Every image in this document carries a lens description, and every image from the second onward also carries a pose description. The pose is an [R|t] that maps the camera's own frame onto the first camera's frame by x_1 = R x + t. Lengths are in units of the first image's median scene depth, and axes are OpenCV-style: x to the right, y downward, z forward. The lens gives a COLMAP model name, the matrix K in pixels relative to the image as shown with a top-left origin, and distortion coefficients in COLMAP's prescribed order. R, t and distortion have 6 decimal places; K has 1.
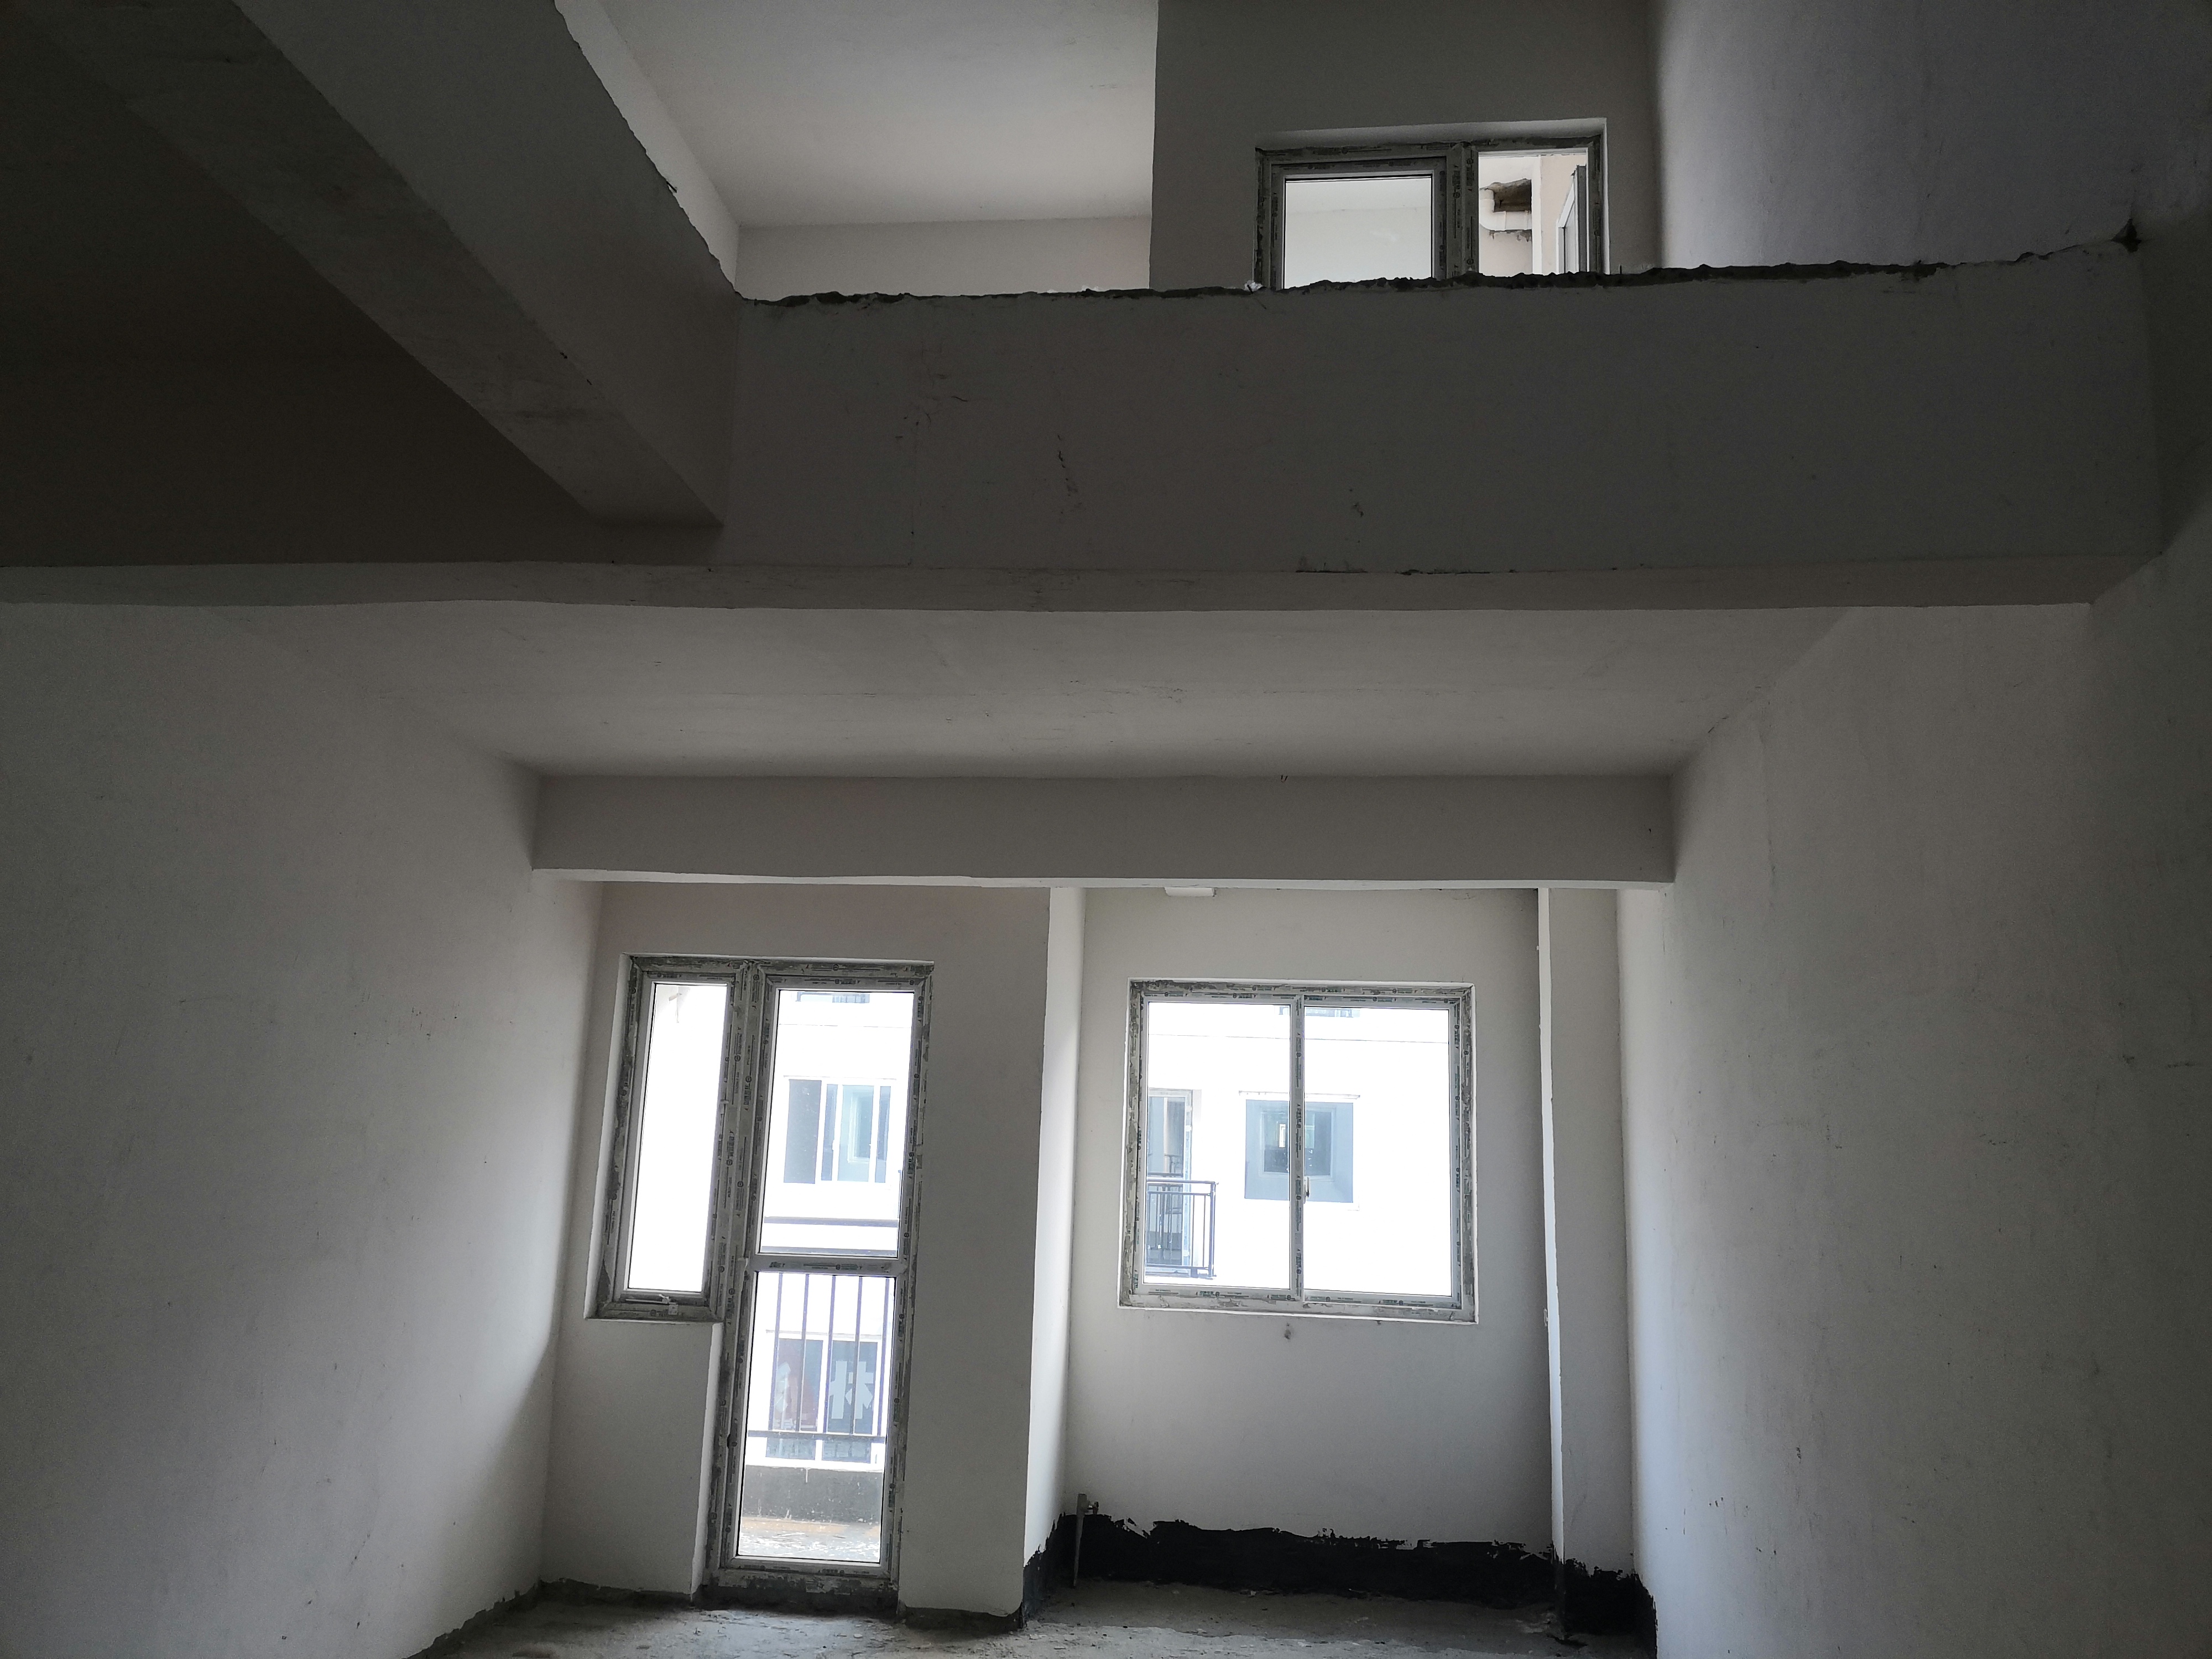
lens RADIAL K [[1653.8, 0, 1106.9], [0, 1653.8, 826.1], [0, 0, 1]] dist [0.042515, -0.025383]
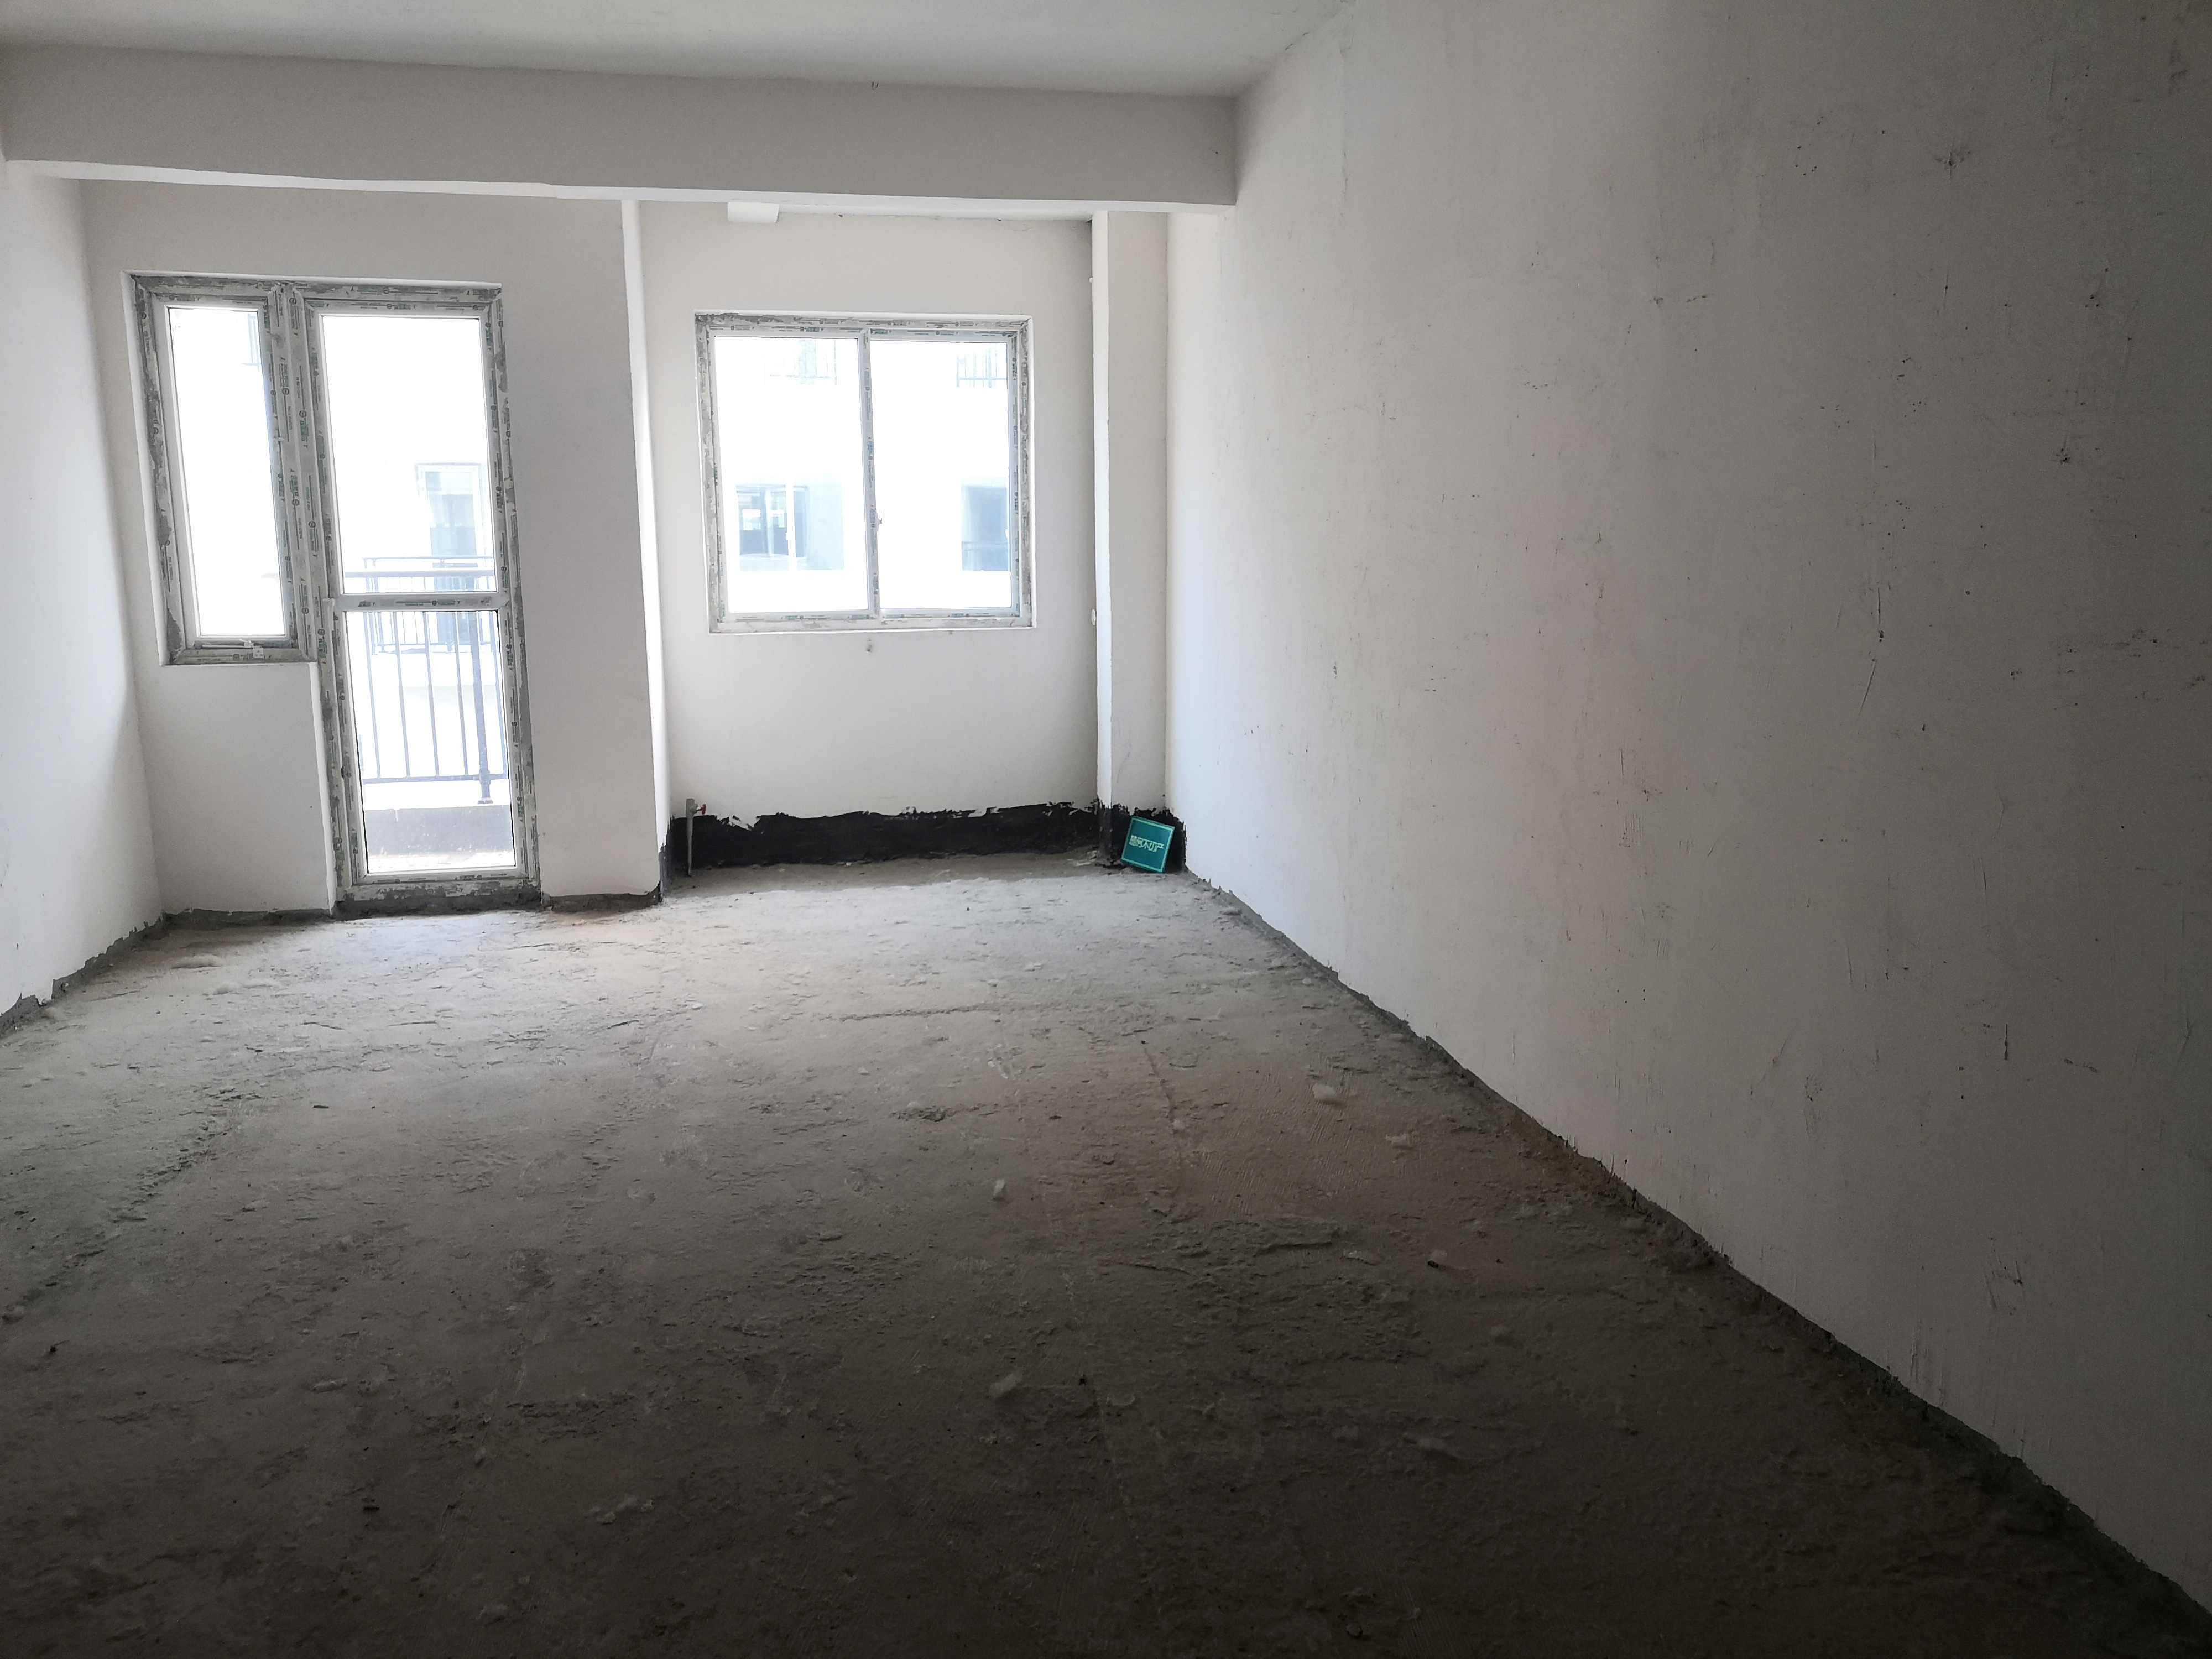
lens RADIAL K [[1653.8, 0, 1105.1], [0, 1653.8, 833.4], [0, 0, 1]] dist [0.042515, -0.025383]
pose [[0.947775, -0.094888, 0.304498, -0.095253], [-0.021105, 0.933967, 0.356736, 0.026570], [-0.318241, -0.344532, 0.883188, -0.068611]]
